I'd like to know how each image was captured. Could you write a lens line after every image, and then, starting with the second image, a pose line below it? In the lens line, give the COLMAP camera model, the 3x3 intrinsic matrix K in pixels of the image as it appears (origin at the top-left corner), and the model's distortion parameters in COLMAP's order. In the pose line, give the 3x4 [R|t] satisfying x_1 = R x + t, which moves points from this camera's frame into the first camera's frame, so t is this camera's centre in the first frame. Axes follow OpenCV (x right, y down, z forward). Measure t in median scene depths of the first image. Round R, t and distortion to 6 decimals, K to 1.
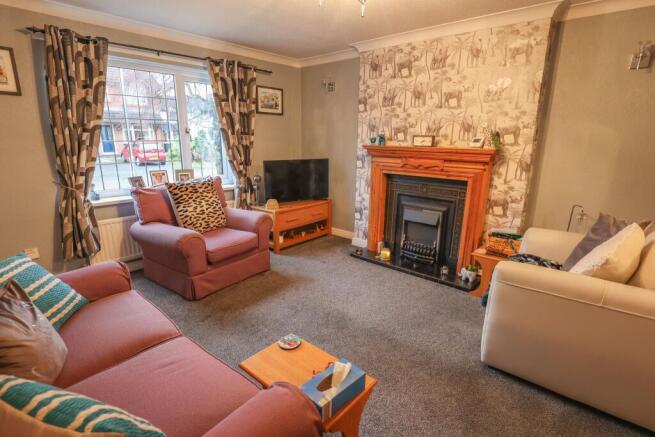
lens RADIAL K [[336.0, 0, 323.9], [0, 336.0, 220.1], [0, 0, 1]] dist [-0.020419, 0.001021]
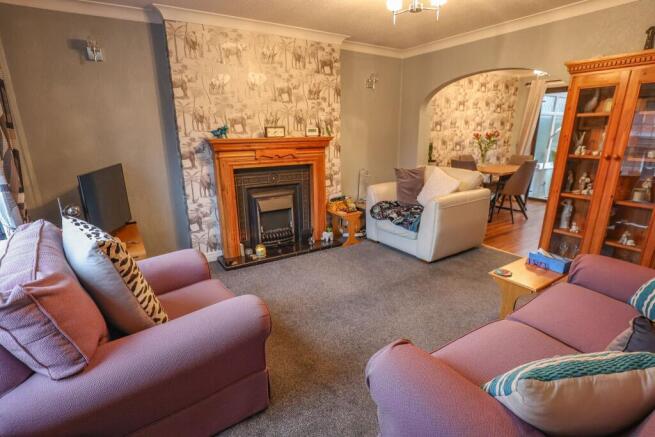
lens RADIAL K [[336.0, 0, 329.8], [0, 336.0, 222.2], [0, 0, 1]] dist [-0.020419, 0.001021]
pose [[0.253947, -0.269382, 0.928948, -0.700521], [0.239820, 0.947978, 0.209341, -0.143694], [-0.937015, 0.169618, 0.305339, 0.550283]]
